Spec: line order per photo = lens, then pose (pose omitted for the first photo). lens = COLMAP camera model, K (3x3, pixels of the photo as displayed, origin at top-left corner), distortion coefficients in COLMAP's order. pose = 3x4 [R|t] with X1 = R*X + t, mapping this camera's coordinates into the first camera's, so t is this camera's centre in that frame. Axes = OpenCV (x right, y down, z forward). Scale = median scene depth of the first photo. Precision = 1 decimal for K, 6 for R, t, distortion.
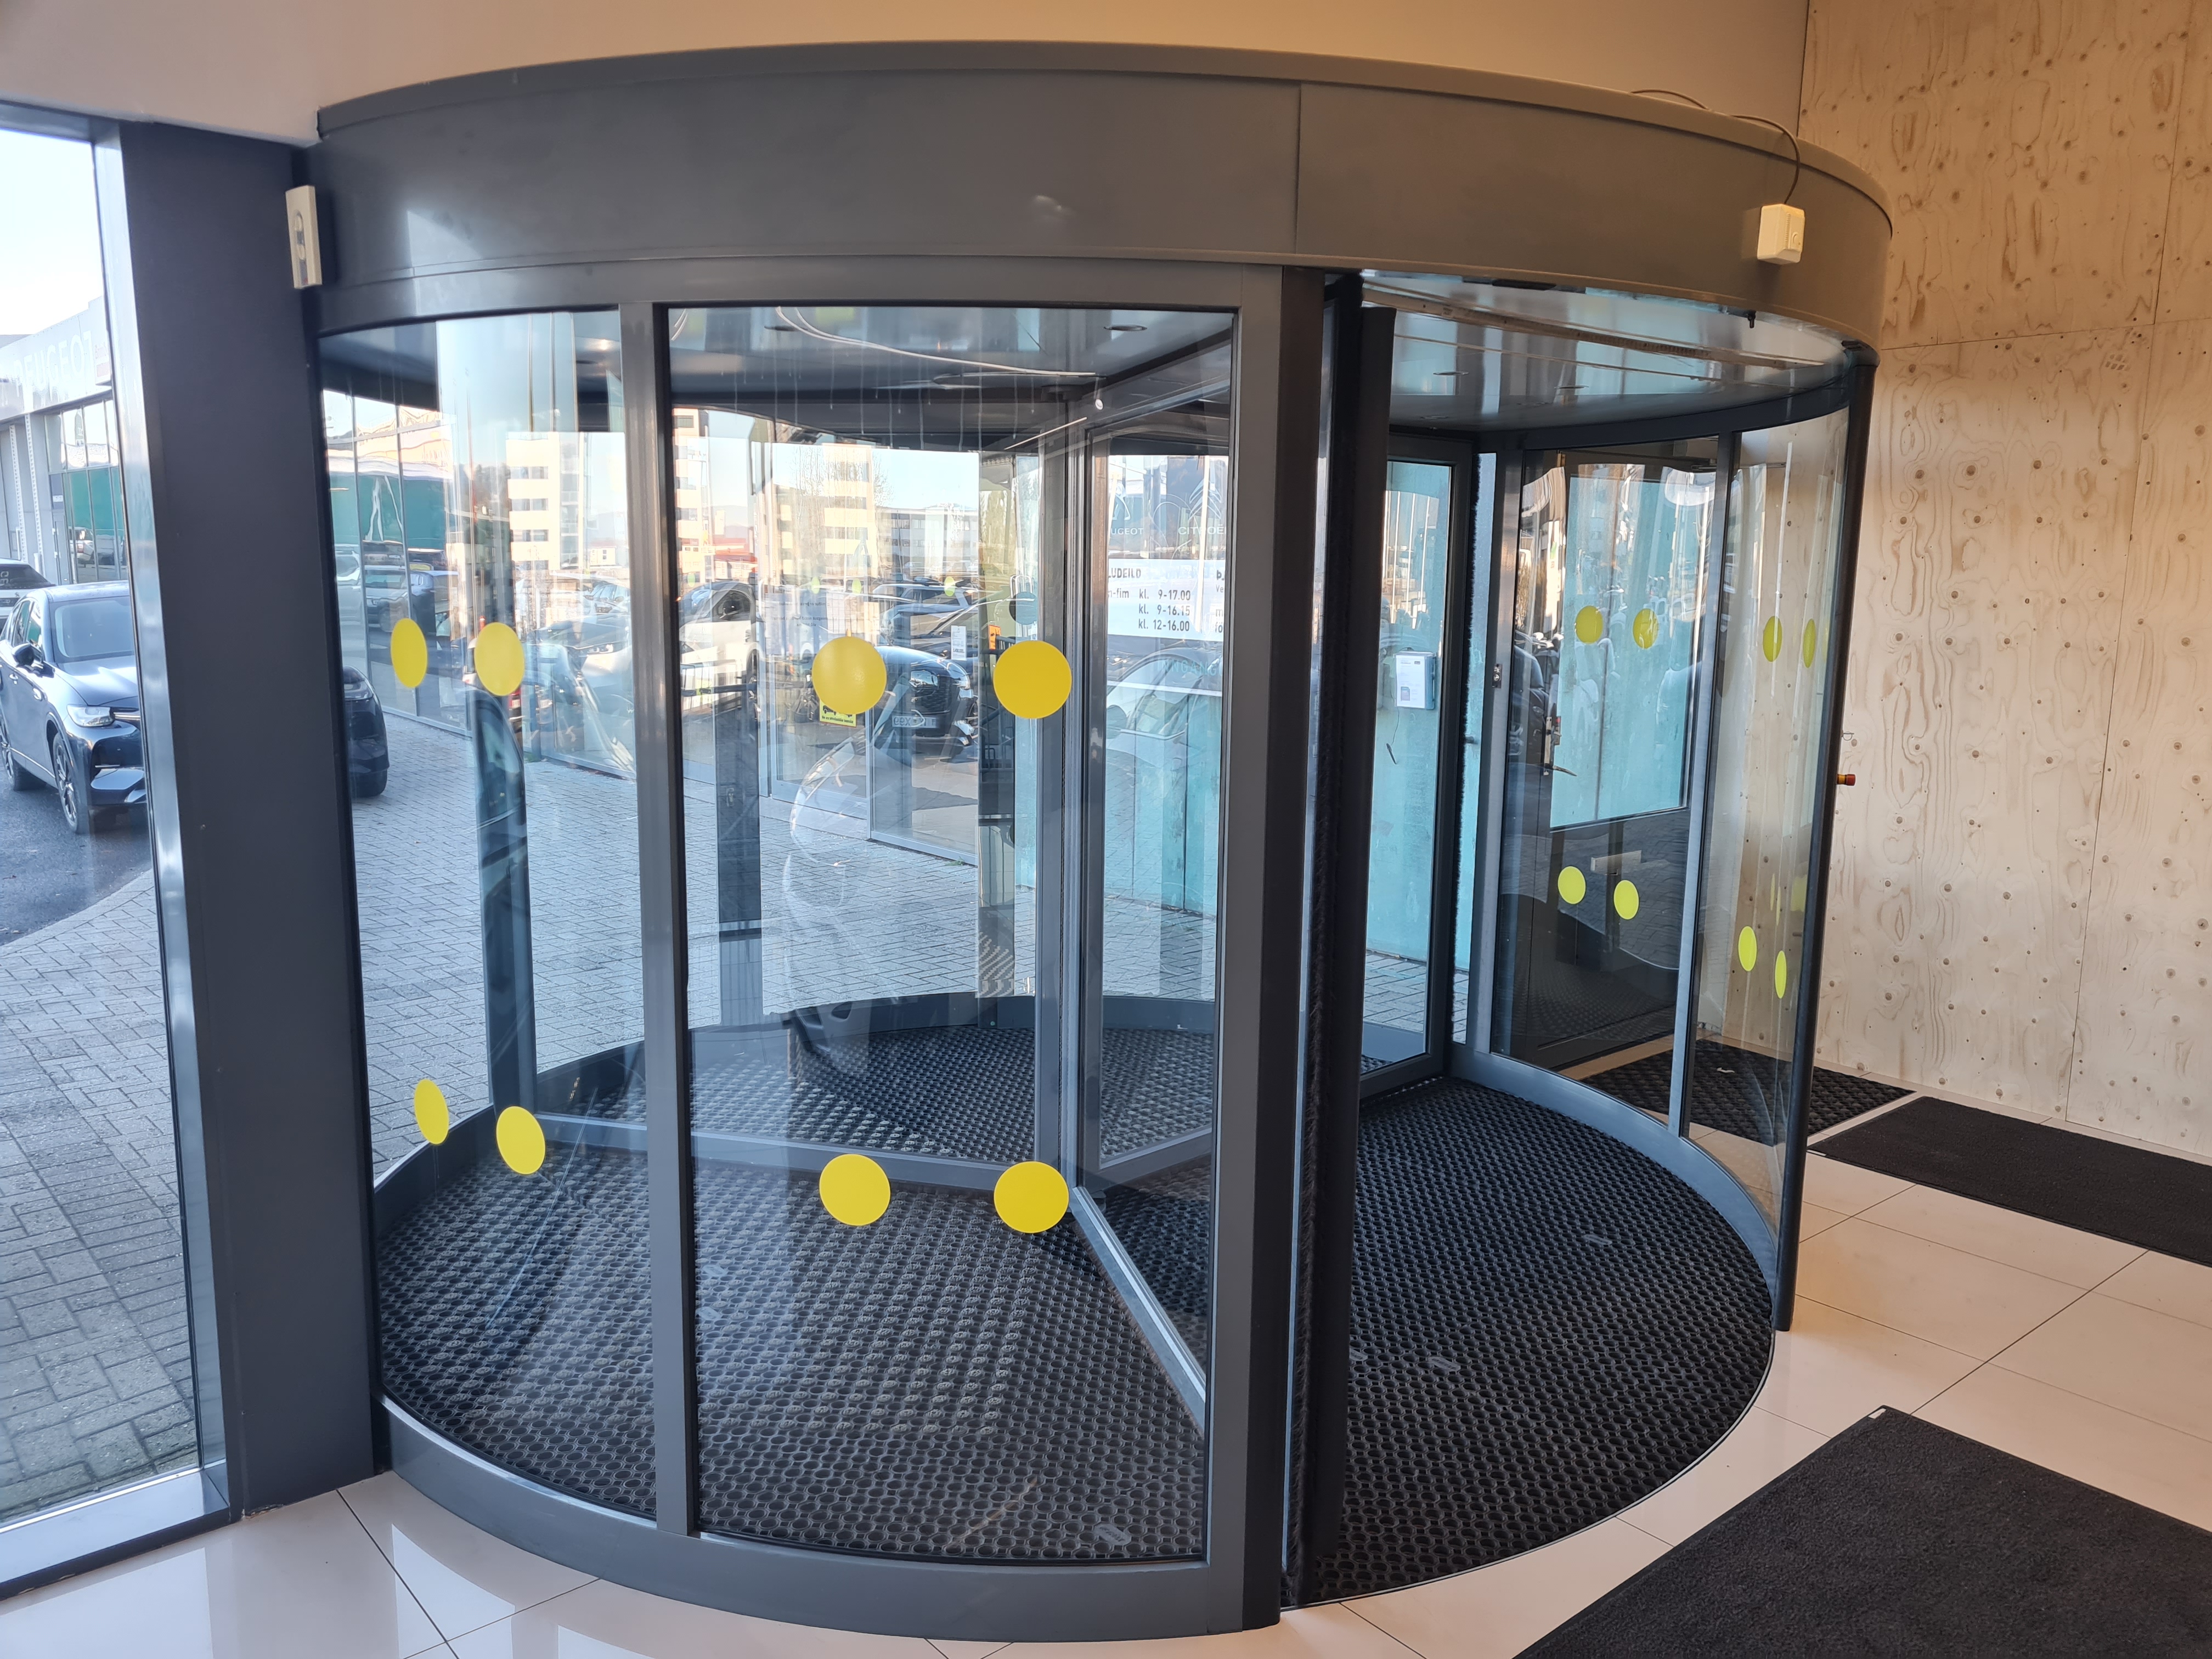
lens RADIAL K [[1658.1, 0, 1109.8], [0, 1658.1, 828.6], [0, 0, 1]] dist [0.048304, -0.035725]
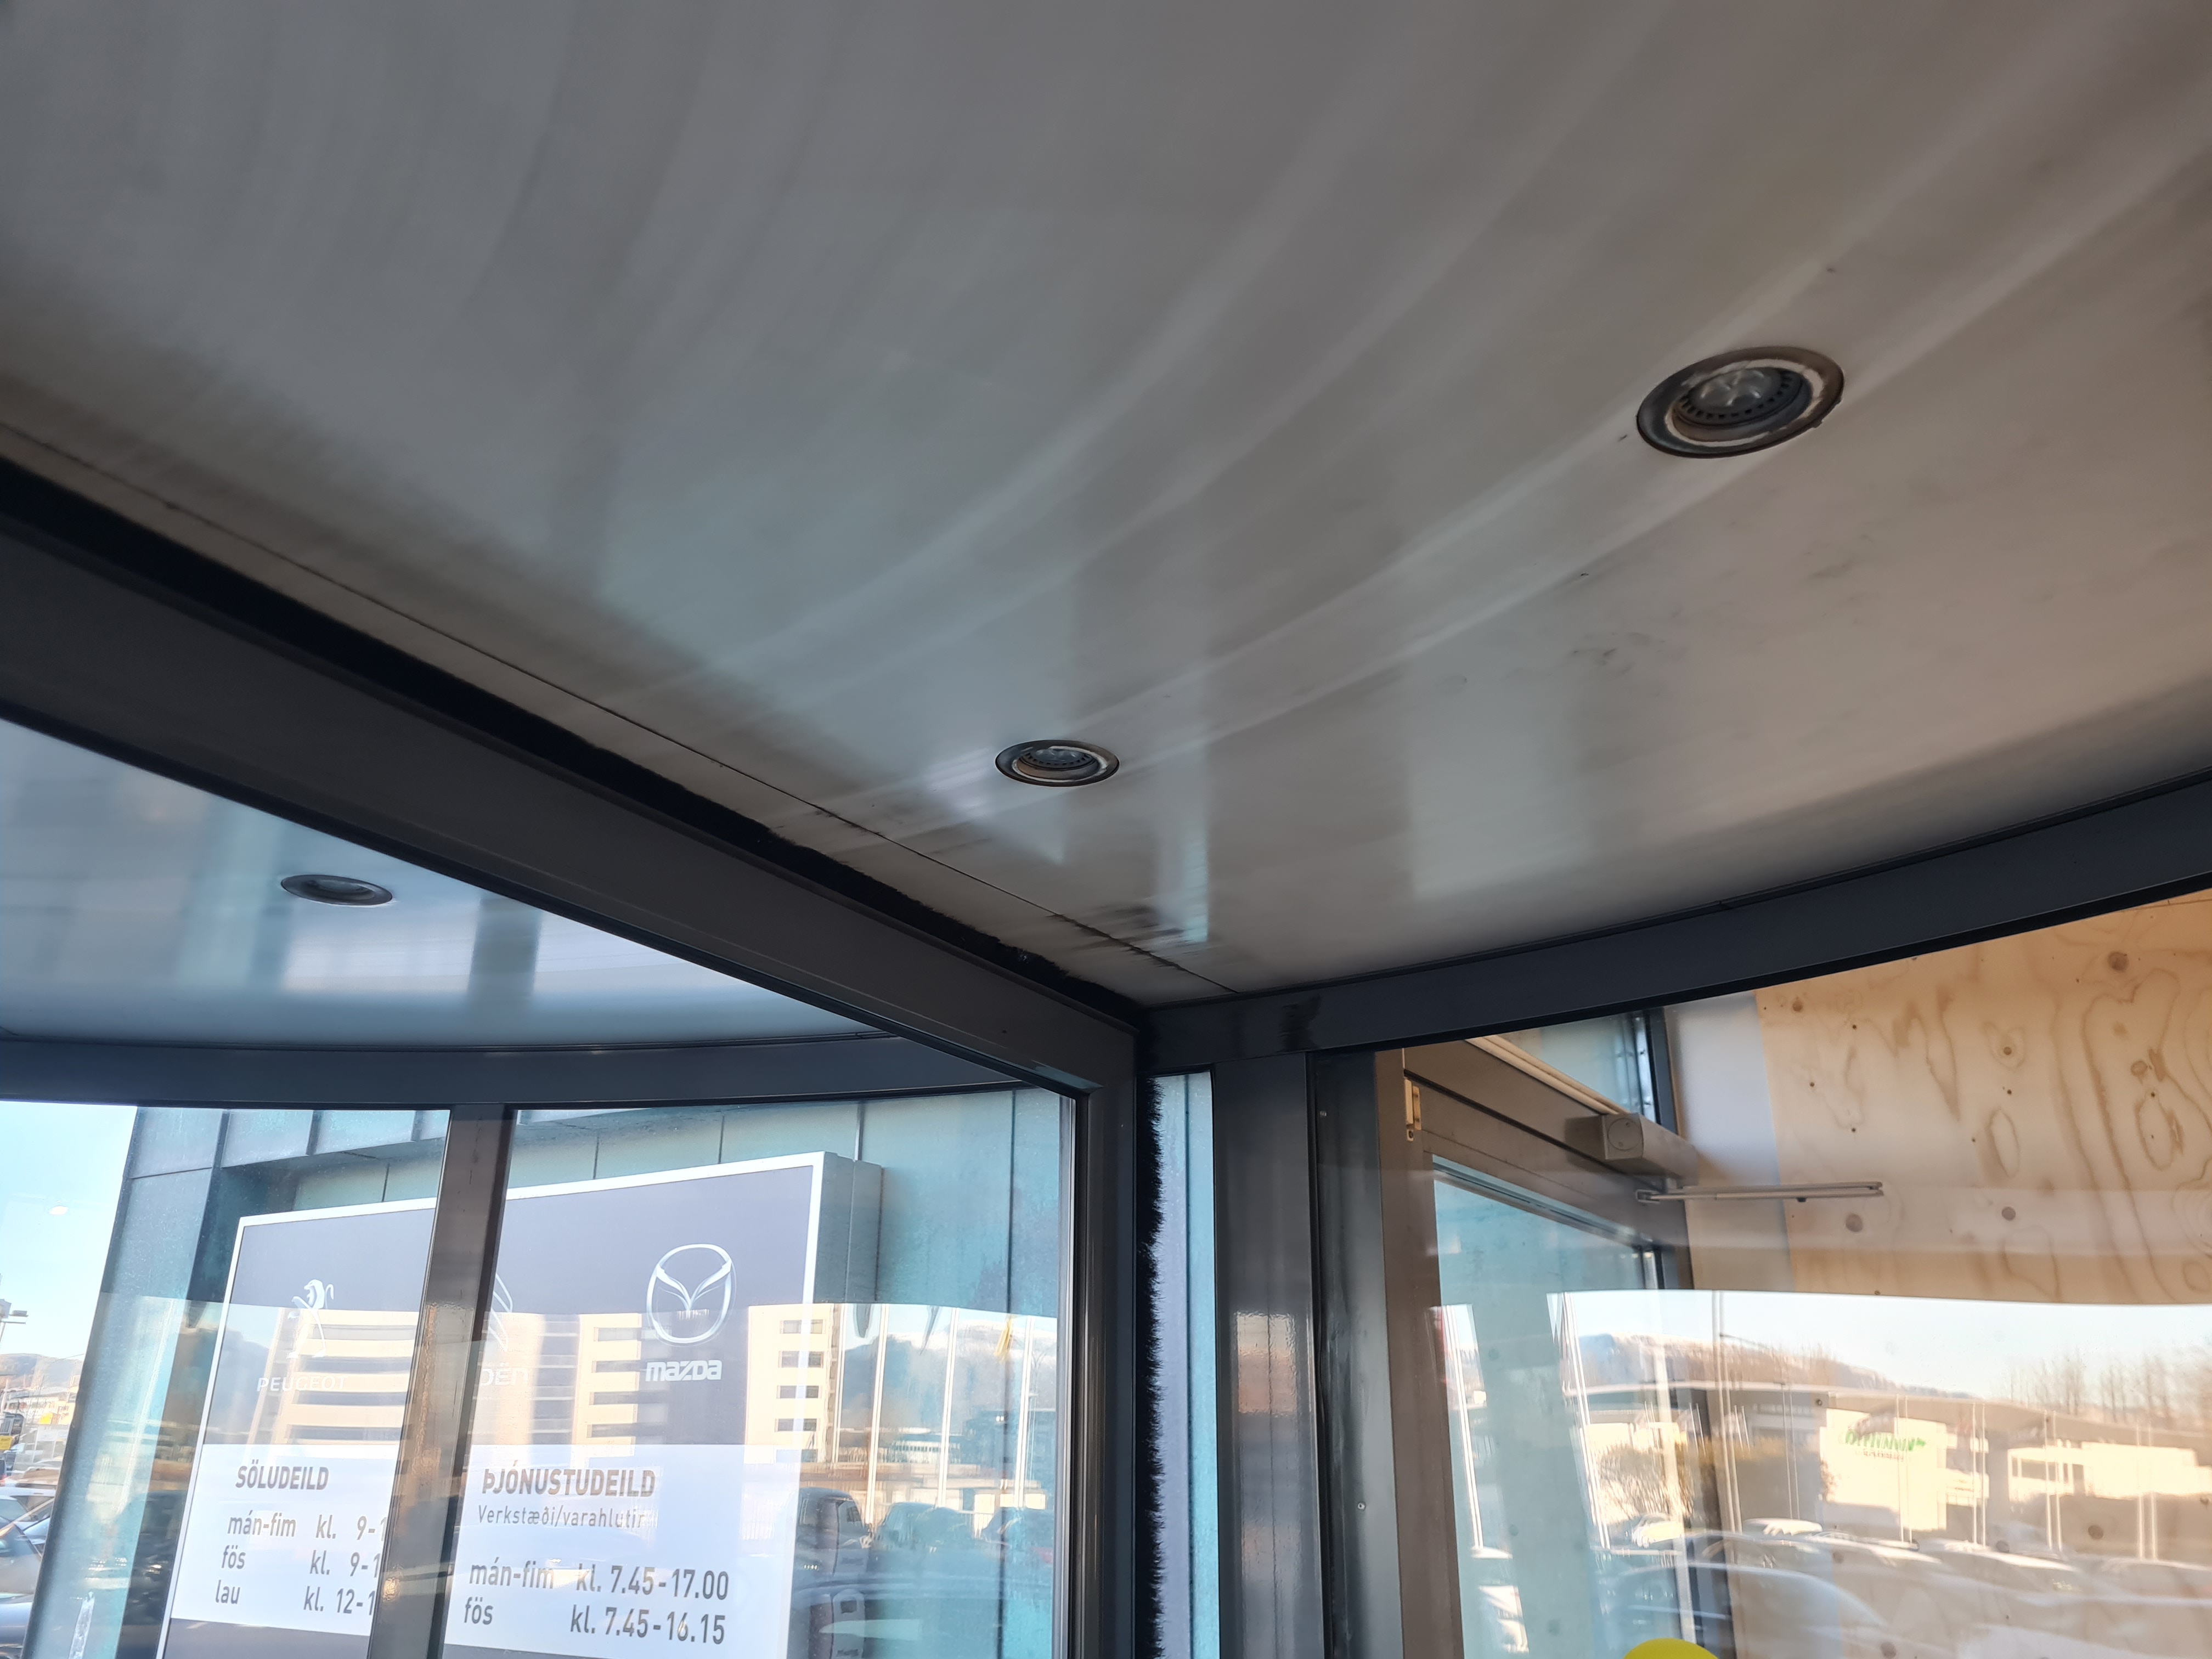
lens RADIAL K [[1658.1, 0, 1114.7], [0, 1658.1, 845.8], [0, 0, 1]] dist [0.048304, -0.035725]
pose [[0.955741, 0.098123, 0.277365, 0.121745], [0.048813, 0.876796, -0.478379, -0.113245], [-0.290132, 0.470746, 0.833200, 0.715637]]
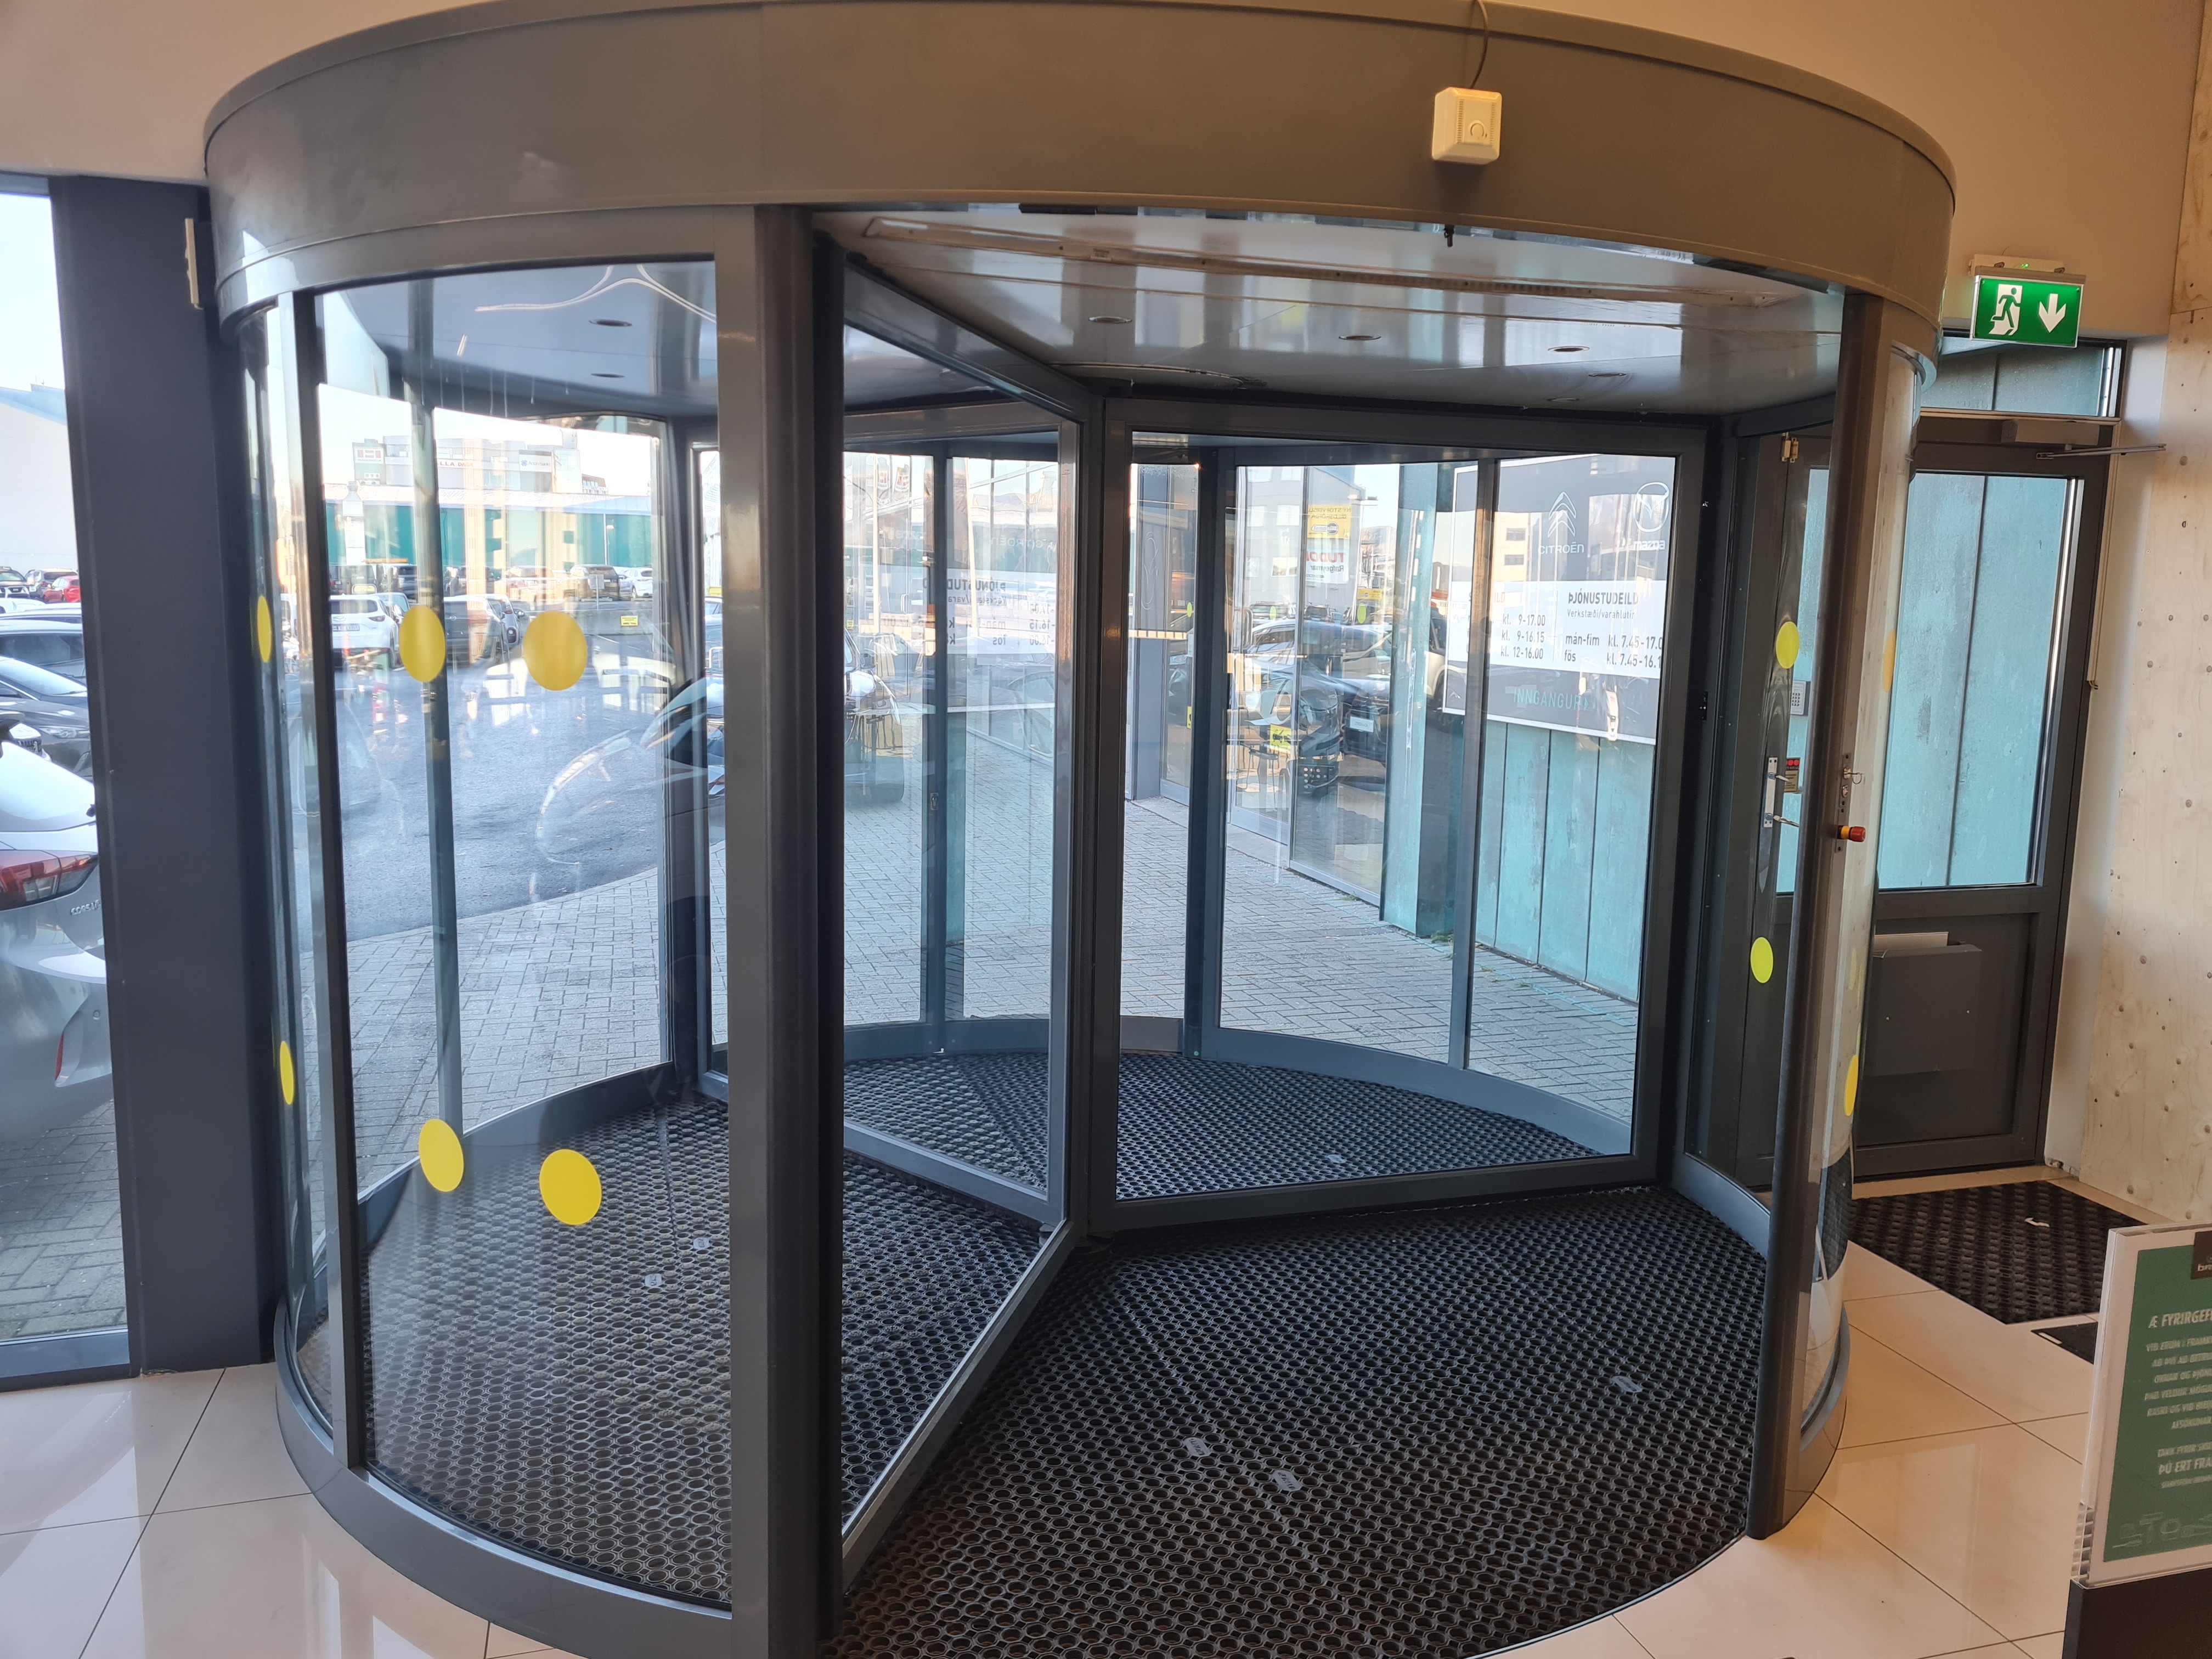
lens RADIAL K [[1658.1, 0, 1111.8], [0, 1658.1, 807.6], [0, 0, 1]] dist [0.048304, -0.035725]
pose [[0.914516, 0.055354, -0.400745, 0.297331], [-0.071301, 0.997142, -0.024978, 0.002669], [0.398217, 0.051416, 0.915849, 0.107705]]
